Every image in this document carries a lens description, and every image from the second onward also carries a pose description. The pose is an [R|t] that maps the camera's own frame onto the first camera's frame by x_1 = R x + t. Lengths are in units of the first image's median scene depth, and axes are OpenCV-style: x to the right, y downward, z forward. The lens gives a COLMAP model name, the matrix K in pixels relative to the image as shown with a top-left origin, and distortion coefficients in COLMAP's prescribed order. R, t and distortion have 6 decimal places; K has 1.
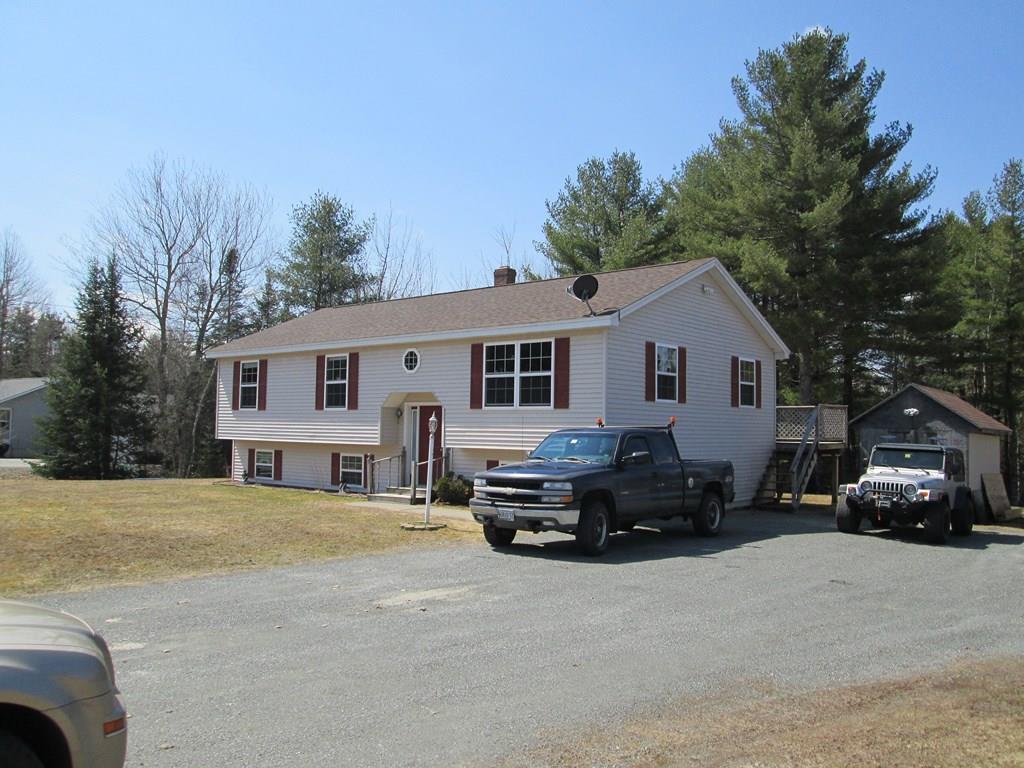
lens RADIAL K [[849.7, 0, 514.0], [0, 849.7, 386.8], [0, 0, 1]] dist [-0.051546, 0.025929]
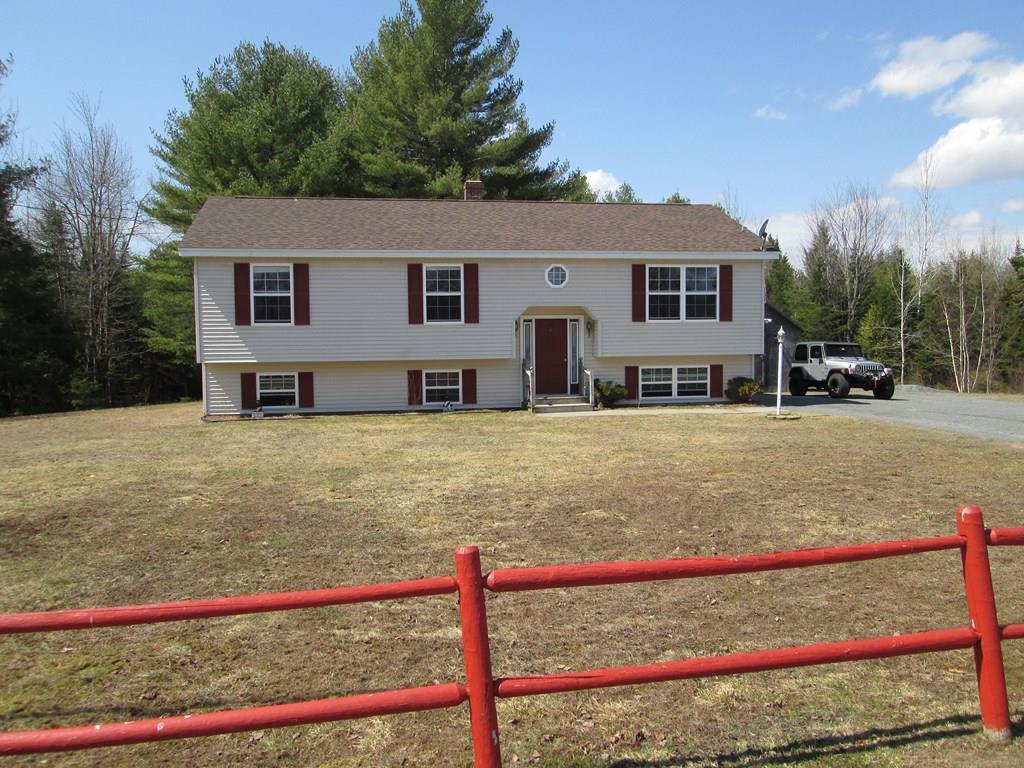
lens RADIAL K [[849.7, 0, 517.4], [0, 849.7, 377.2], [0, 0, 1]] dist [-0.051546, 0.025929]
pose [[0.641733, -0.060656, 0.764526, -0.845881], [-0.018491, 0.995354, 0.094491, -0.003888], [-0.766705, -0.074775, 0.637630, 0.322254]]
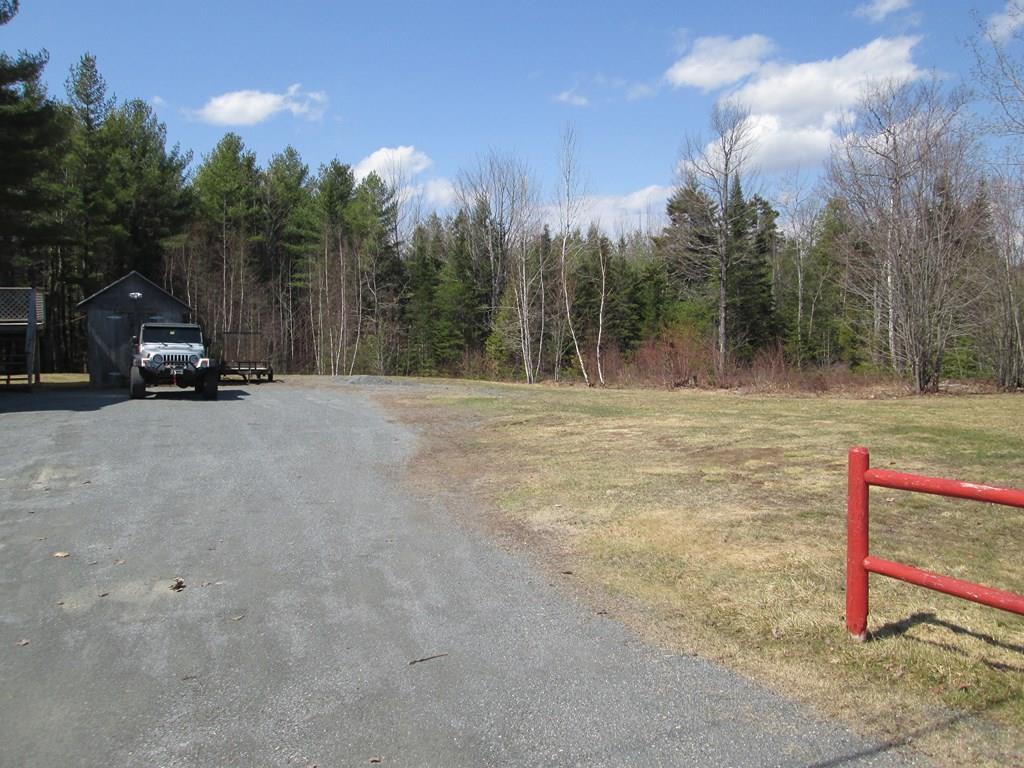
lens RADIAL K [[849.7, 0, 511.3], [0, 849.7, 394.6], [0, 0, 1]] dist [-0.051546, 0.025929]
pose [[0.459891, -0.101680, 0.882135, -0.282778], [-0.036575, 0.990410, 0.133228, -0.007416], [-0.887222, -0.093535, 0.451762, 0.000417]]
